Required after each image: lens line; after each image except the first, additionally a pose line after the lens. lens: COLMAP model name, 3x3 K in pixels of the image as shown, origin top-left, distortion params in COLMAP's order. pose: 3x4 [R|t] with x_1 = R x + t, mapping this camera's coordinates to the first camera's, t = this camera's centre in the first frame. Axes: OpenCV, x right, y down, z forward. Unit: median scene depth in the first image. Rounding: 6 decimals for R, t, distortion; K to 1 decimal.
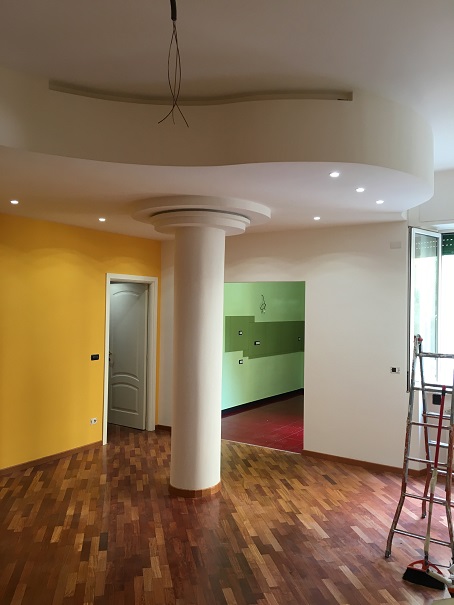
lens RADIAL K [[516.9, 0, 229.1], [0, 516.9, 303.0], [0, 0, 1]] dist [0.082249, -0.113639]
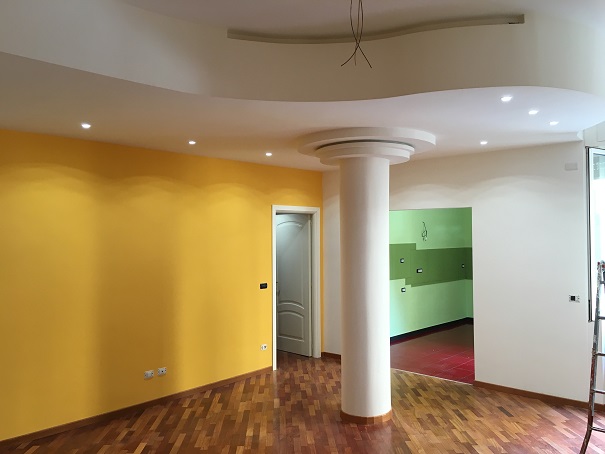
lens RADIAL K [[516.9, 0, 302.8], [0, 516.9, 225.3], [0, 0, 1]] dist [0.082249, -0.113639]
pose [[0.987866, -0.023517, -0.153515, -0.021255], [0.021795, 0.999679, -0.012891, -0.002653], [0.153769, 0.009389, 0.988062, -0.021336]]
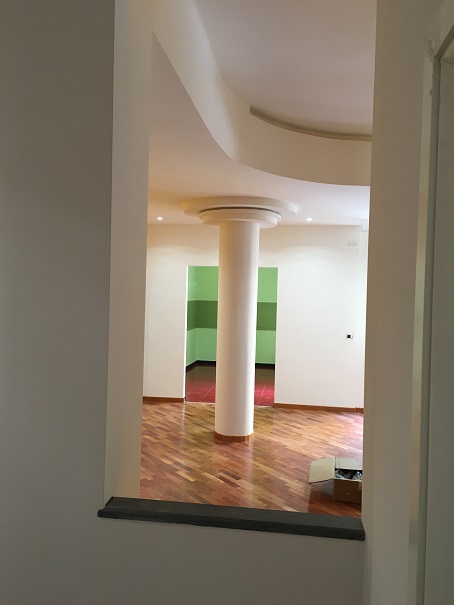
lens RADIAL K [[516.9, 0, 229.1], [0, 516.9, 303.0], [0, 0, 1]] dist [0.082249, -0.113639]
pose [[0.902393, 0.001516, 0.430912, -0.557939], [-0.017476, 0.999300, 0.033082, 0.003452], [-0.430560, -0.037383, 0.901787, -0.075129]]
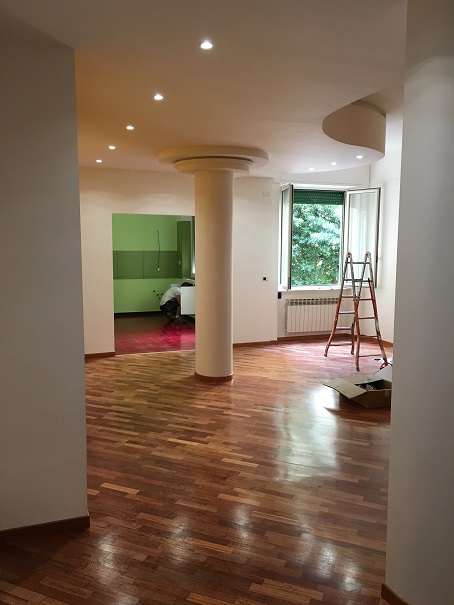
lens RADIAL K [[516.9, 0, 229.1], [0, 516.9, 303.0], [0, 0, 1]] dist [0.082249, -0.113639]
pose [[0.576375, -0.103697, 0.810580, -0.994980], [-0.004452, 0.991503, 0.130008, 0.003934], [-0.817174, -0.078542, 0.571015, 0.230397]]
